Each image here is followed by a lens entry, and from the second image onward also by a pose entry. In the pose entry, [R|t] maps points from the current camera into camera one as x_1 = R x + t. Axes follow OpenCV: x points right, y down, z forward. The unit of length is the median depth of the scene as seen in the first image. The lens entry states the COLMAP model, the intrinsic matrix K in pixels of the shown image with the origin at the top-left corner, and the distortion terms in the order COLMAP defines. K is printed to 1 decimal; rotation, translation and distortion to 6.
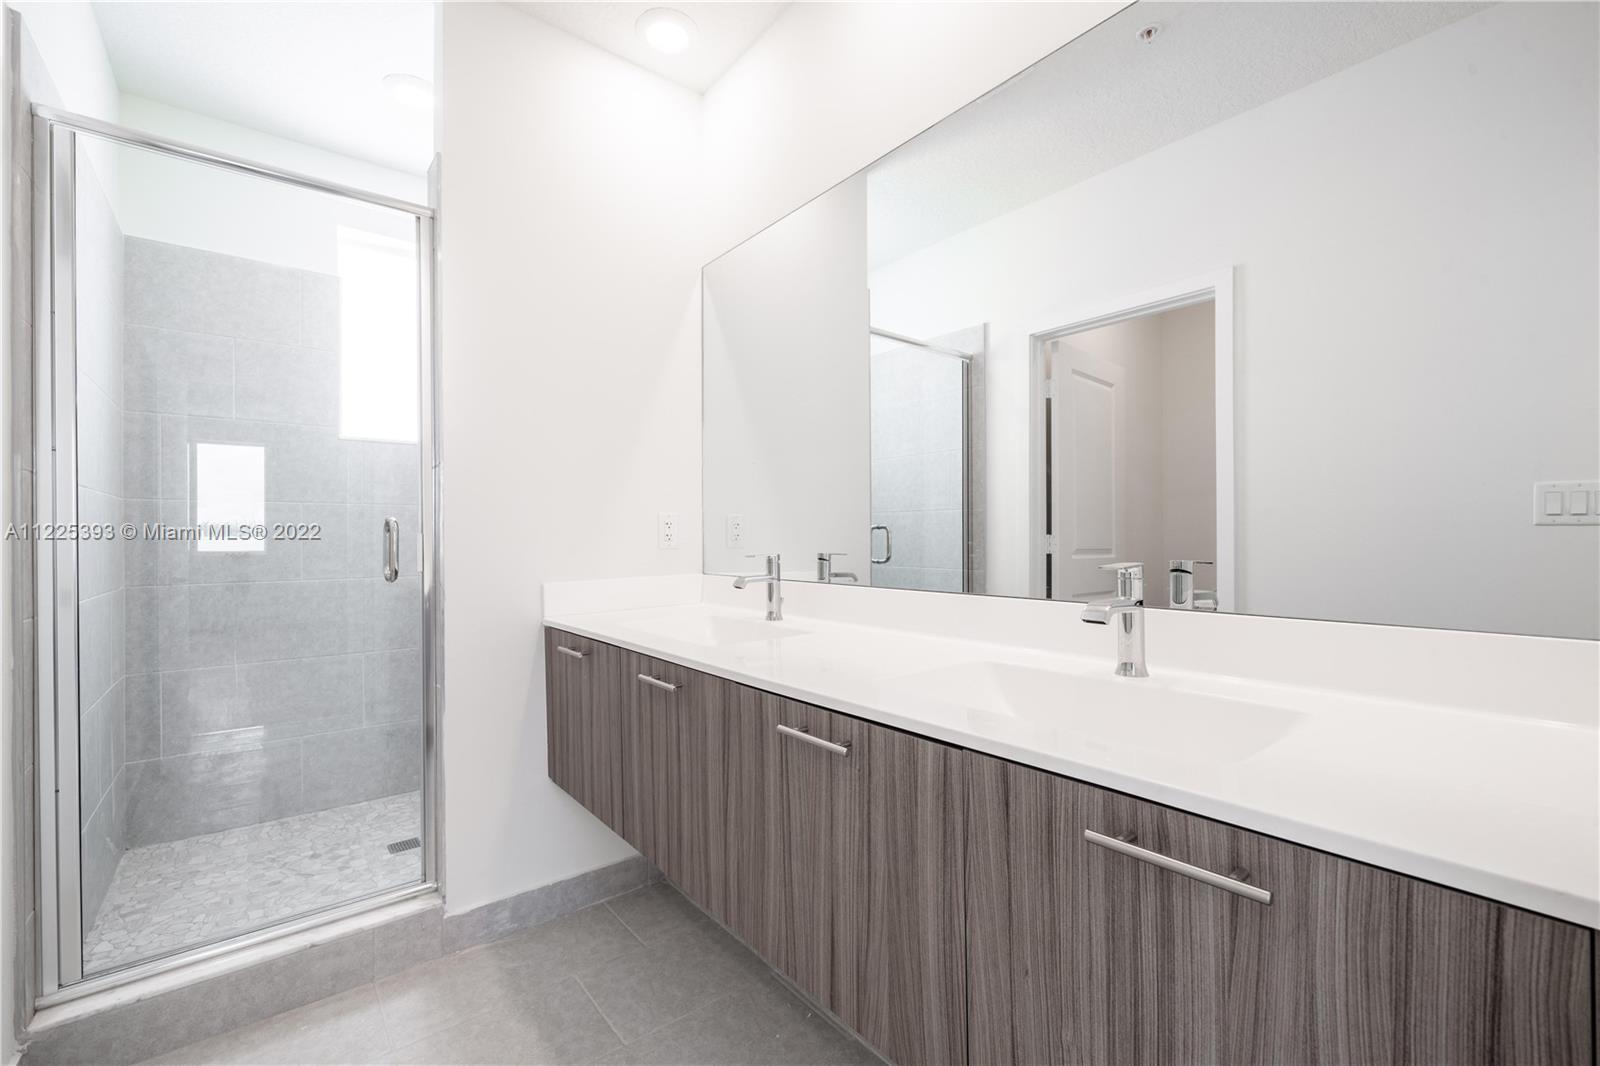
lens RADIAL K [[680.1, 0, 801.5], [0, 680.1, 535.6], [0, 0, 1]] dist [-0.002575, 0.000621]
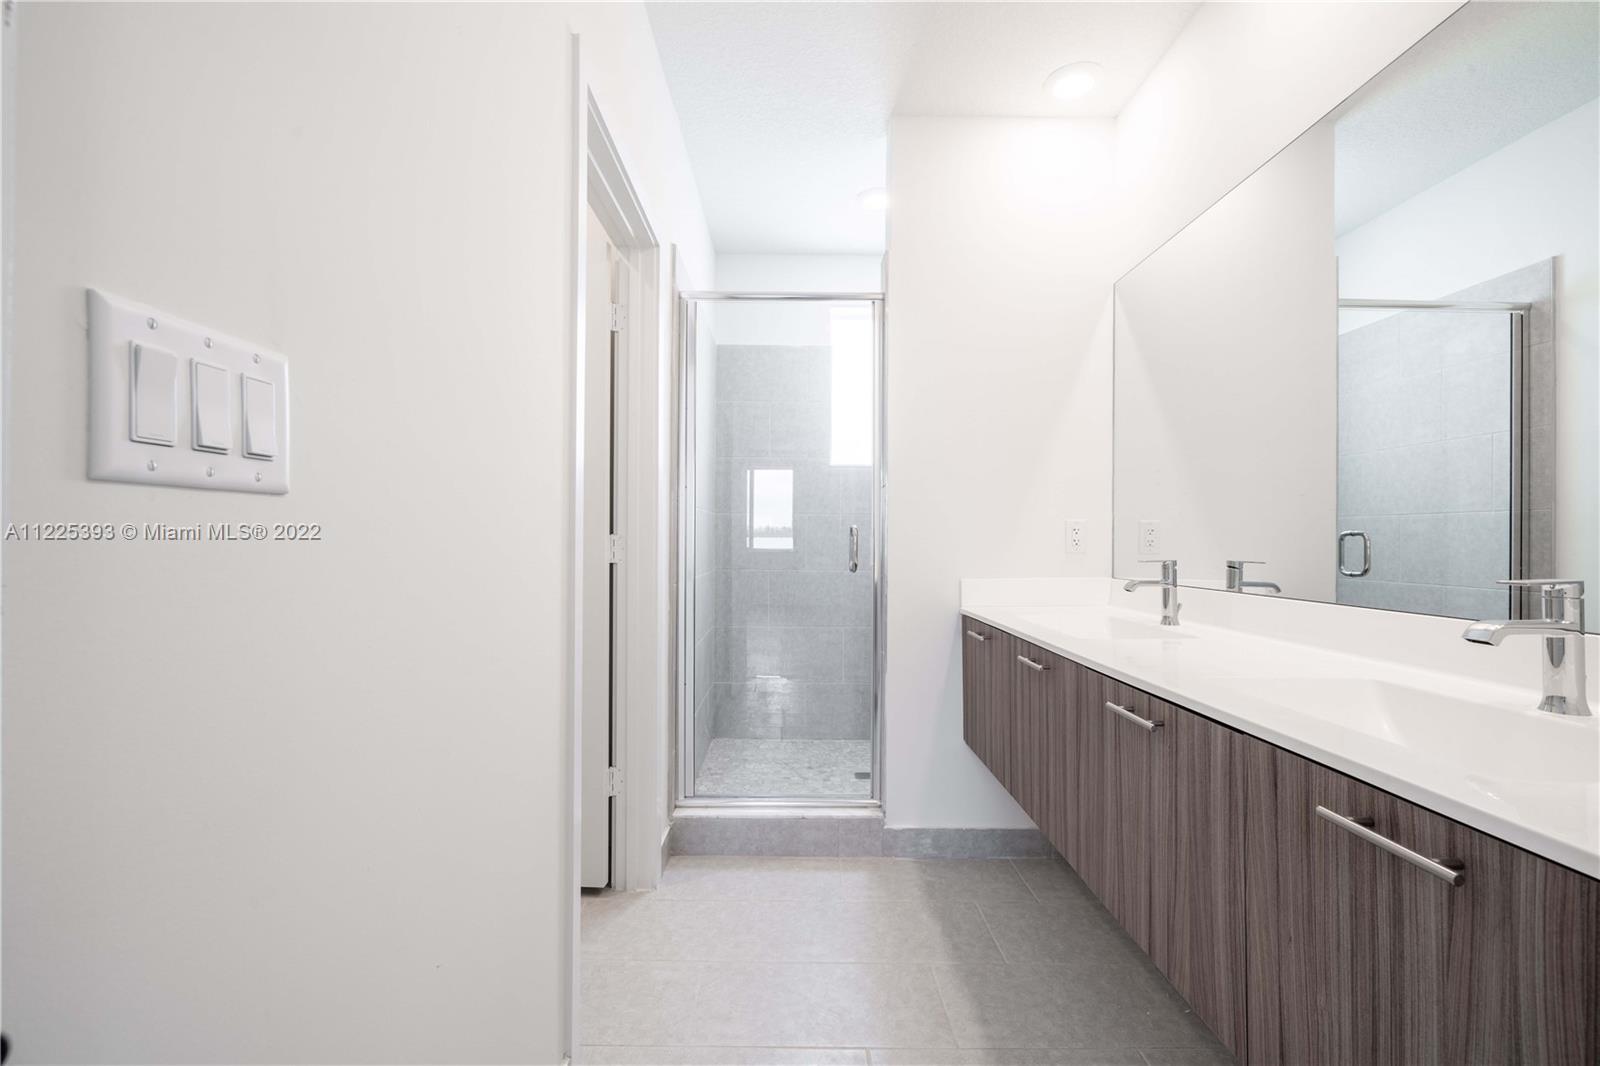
lens RADIAL K [[680.1, 0, 801.5], [0, 680.1, 535.6], [0, 0, 1]] dist [-0.002575, 0.000621]
pose [[0.790762, 0.006841, -0.612085, 0.157823], [-0.010398, 0.999943, -0.002258, -0.001525], [0.612035, 0.008151, 0.790789, -0.155015]]
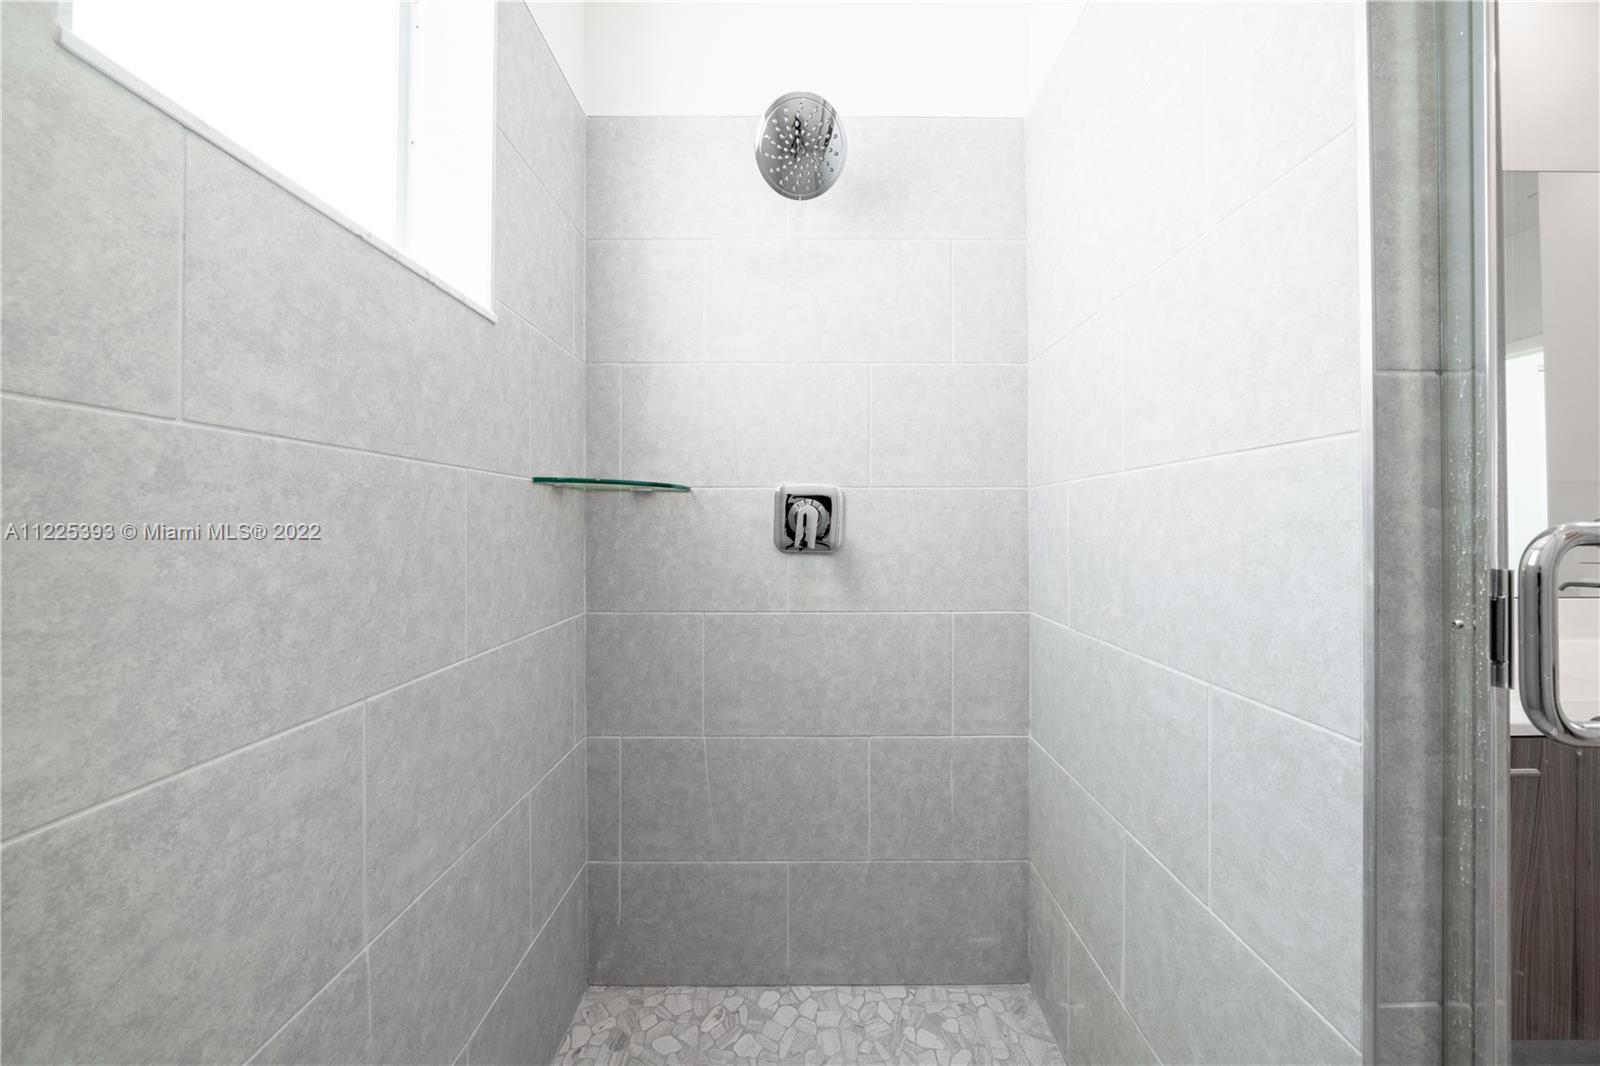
lens RADIAL K [[548.9, 0, 801.2], [0, 548.9, 521.2], [0, 0, 1]] dist [-0.007175, -0.000084]
pose [[0.627029, 0.010759, 0.778922, -1.030262], [-0.005815, 0.999941, -0.009130, -0.024110], [-0.778974, 0.001195, 0.627055, 1.168503]]
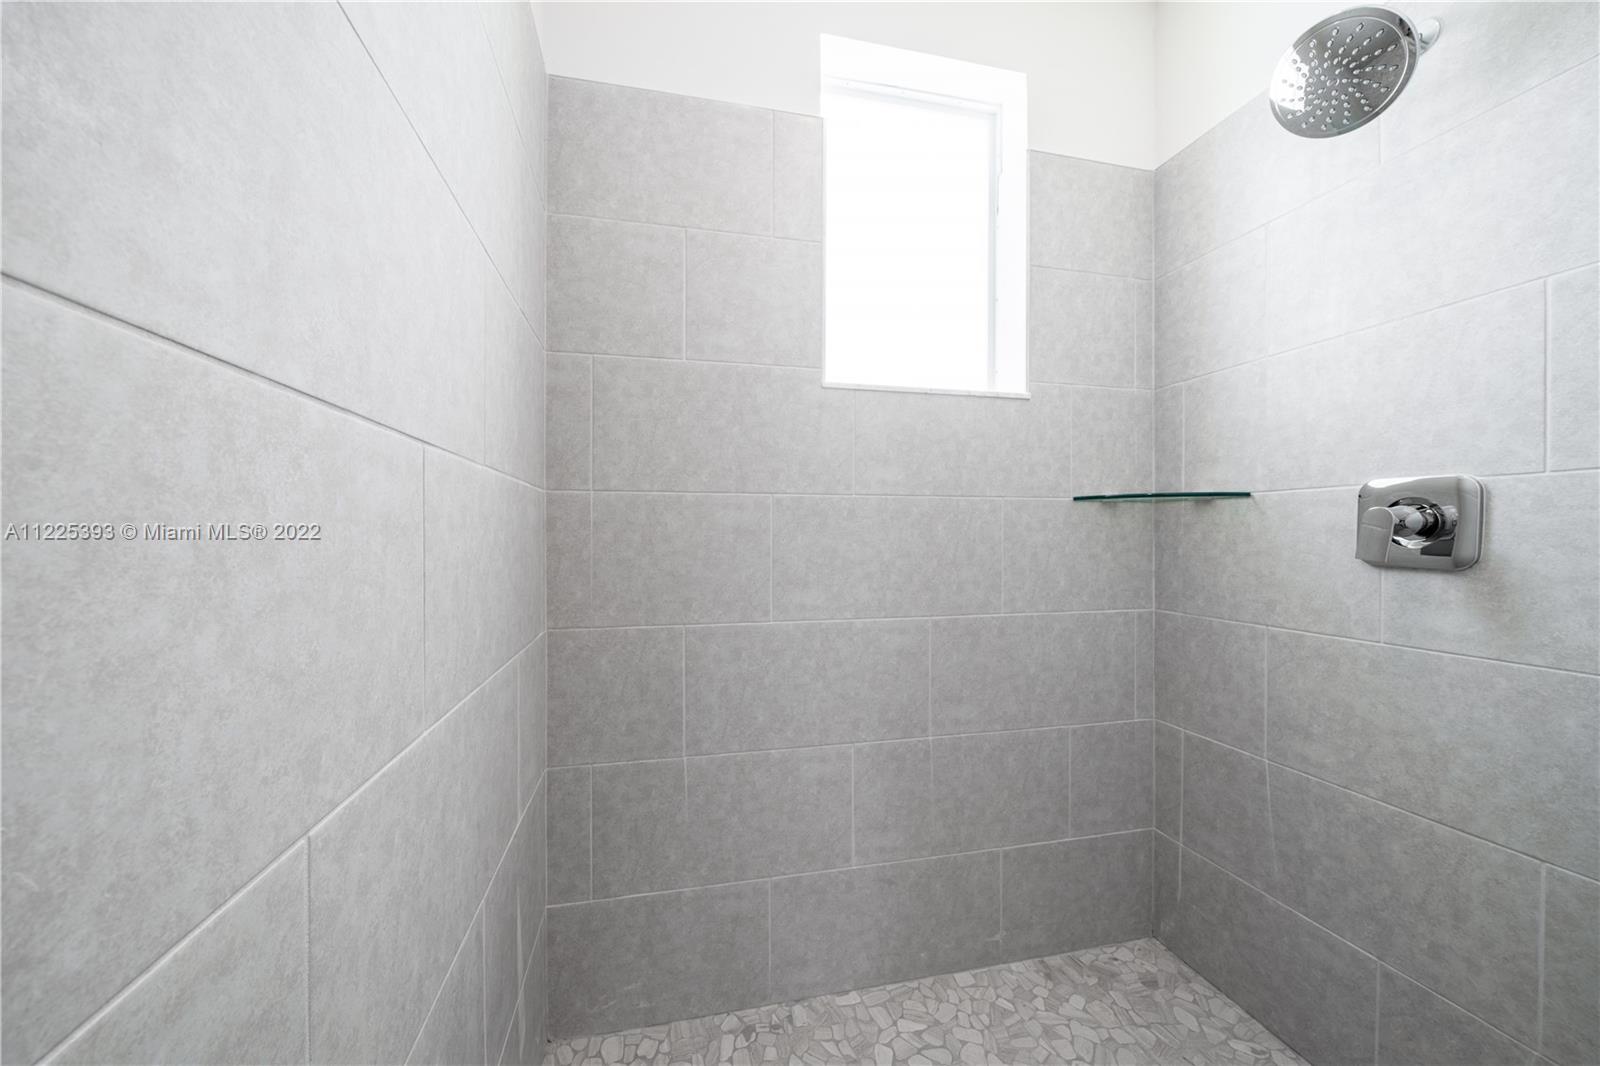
lens RADIAL K [[547.7, 0, 800.0], [0, 547.7, 533.0], [0, 0, 1]] dist [-0.002592, -0.000144]
pose [[0.912714, 0.005596, -0.408562, -0.770518], [-0.004665, 0.999984, 0.003276, -0.023343], [0.408573, -0.001084, 0.912725, 0.846974]]
